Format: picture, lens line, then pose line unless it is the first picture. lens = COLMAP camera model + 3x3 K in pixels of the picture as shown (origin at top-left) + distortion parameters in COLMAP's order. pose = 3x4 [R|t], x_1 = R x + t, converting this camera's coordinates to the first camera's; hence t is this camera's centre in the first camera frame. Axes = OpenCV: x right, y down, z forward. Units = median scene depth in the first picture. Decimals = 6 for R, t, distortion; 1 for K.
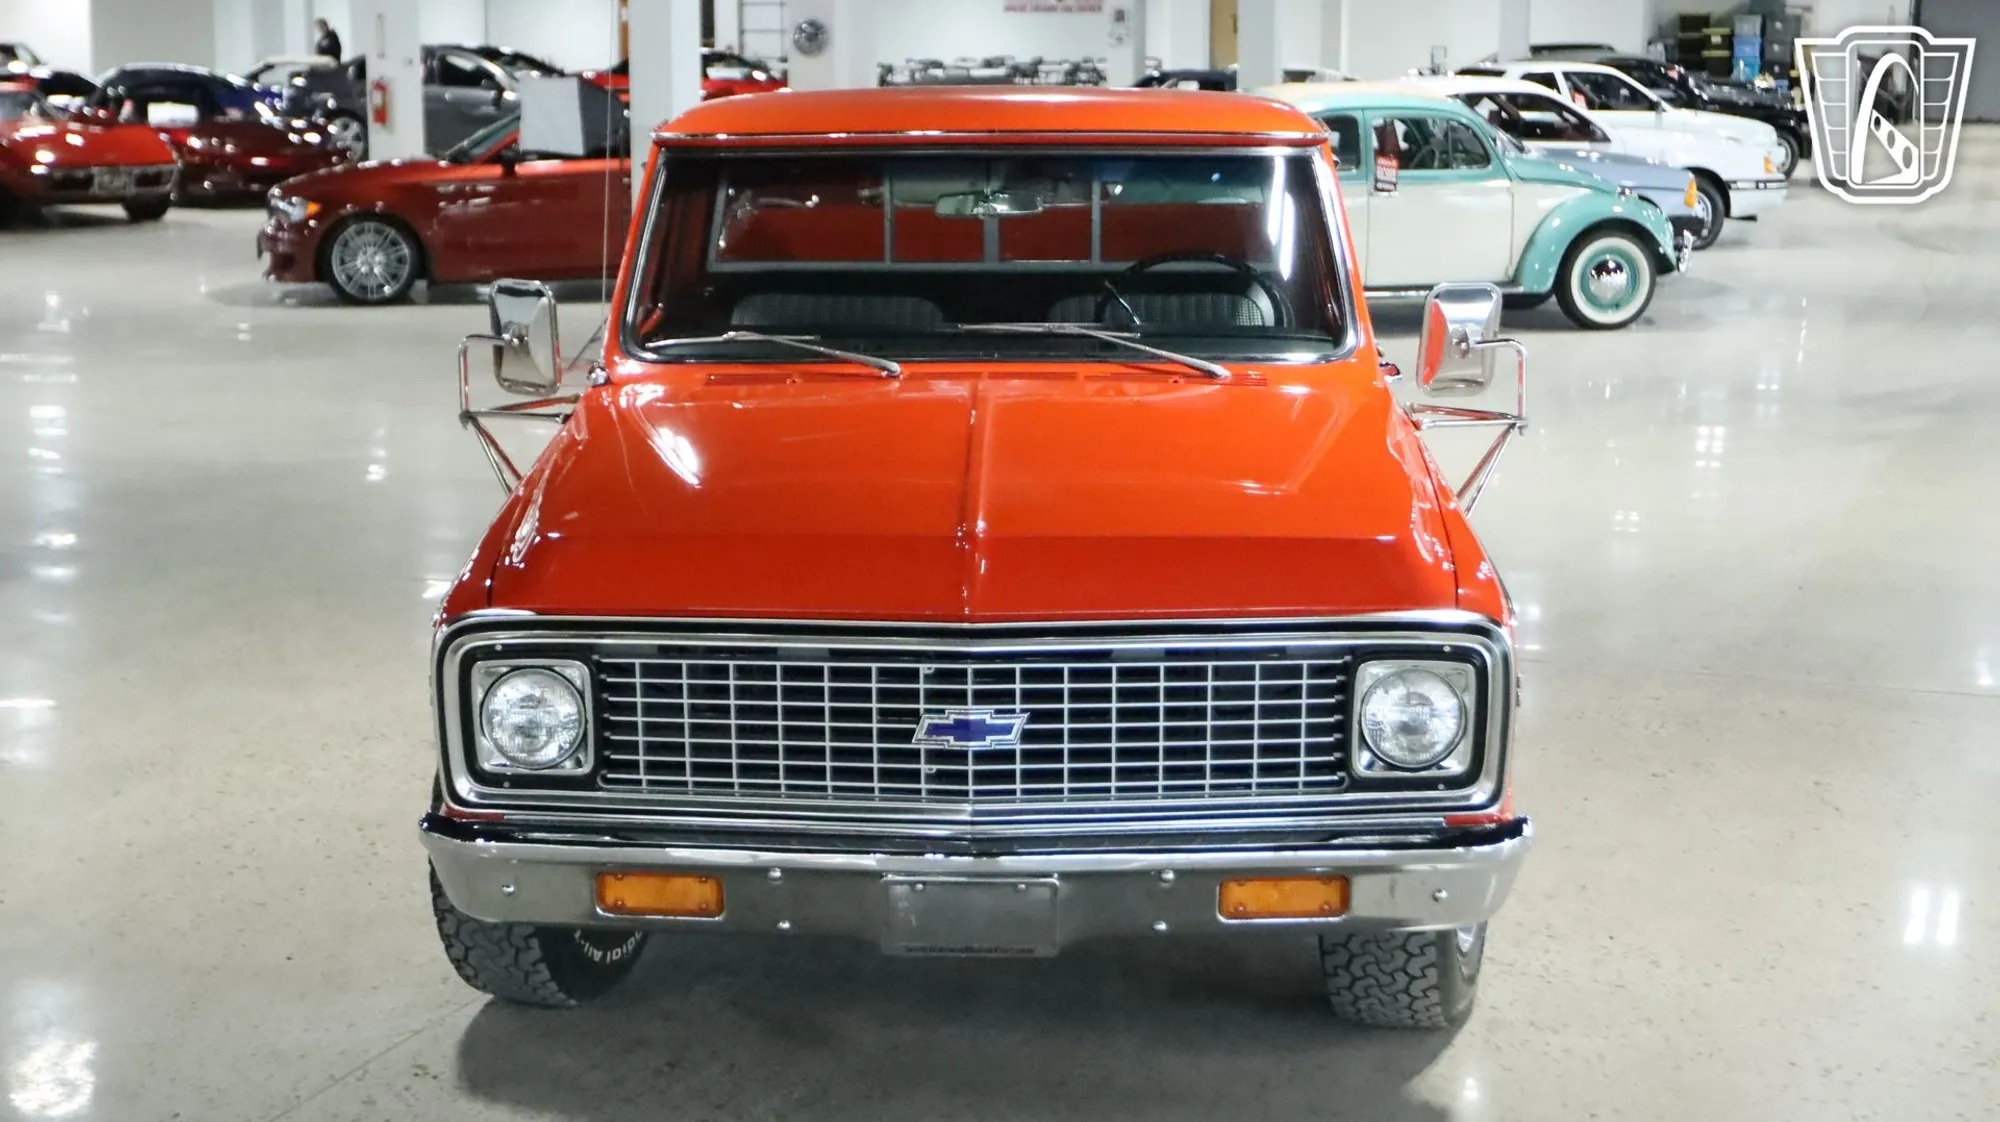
lens RADIAL K [[3059.2, 0, 1008.9], [0, 3059.2, 451.2], [0, 0, 1]] dist [0.004586, 0.076210]
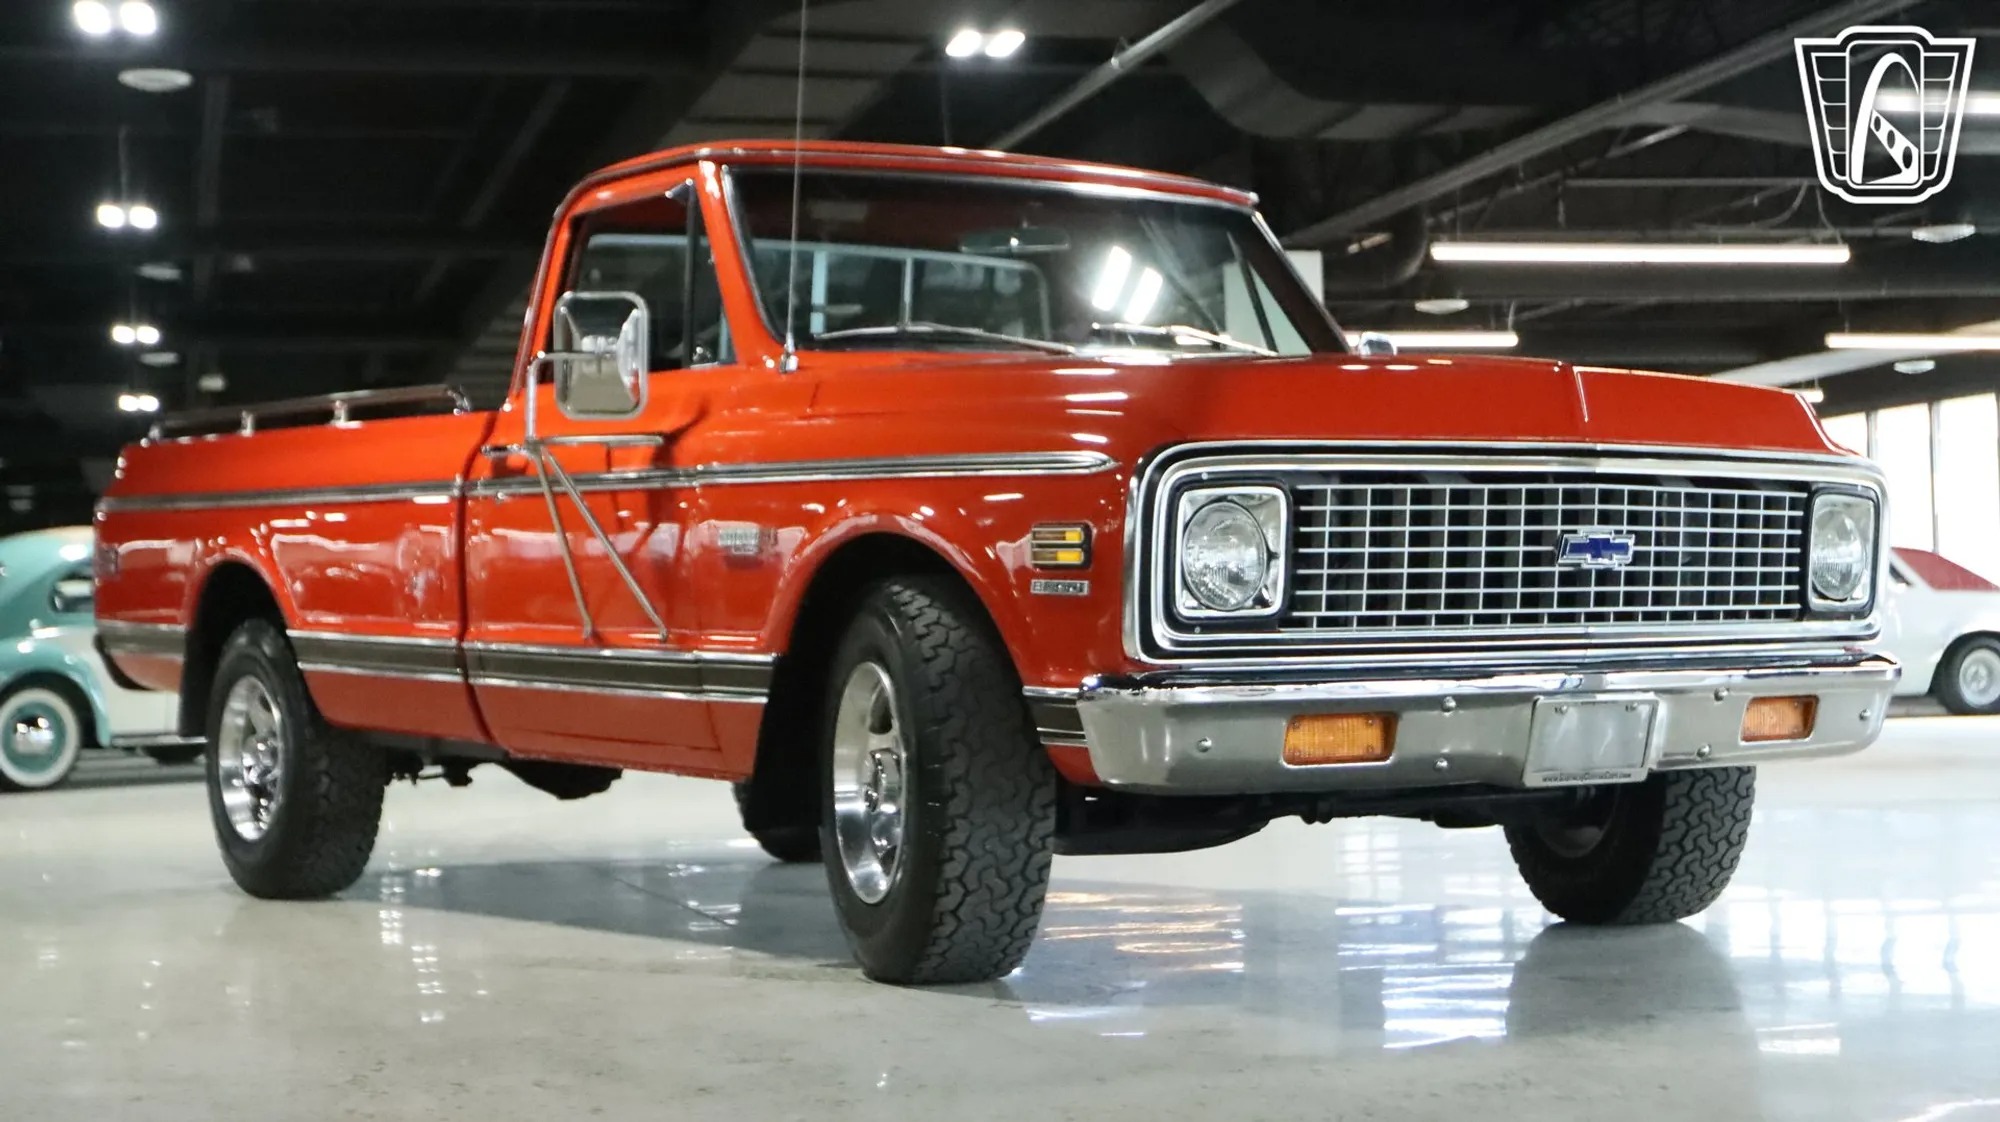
lens RADIAL K [[3039.9, 0, 1000.0], [0, 3039.9, 561.0], [0, 0, 1]] dist [0.004068, 0.078194]
pose [[0.807350, 0.003551, 0.590063, -0.720435], [0.108237, 0.982124, -0.154005, 0.212796], [-0.580061, 0.188203, 0.792533, 0.275543]]
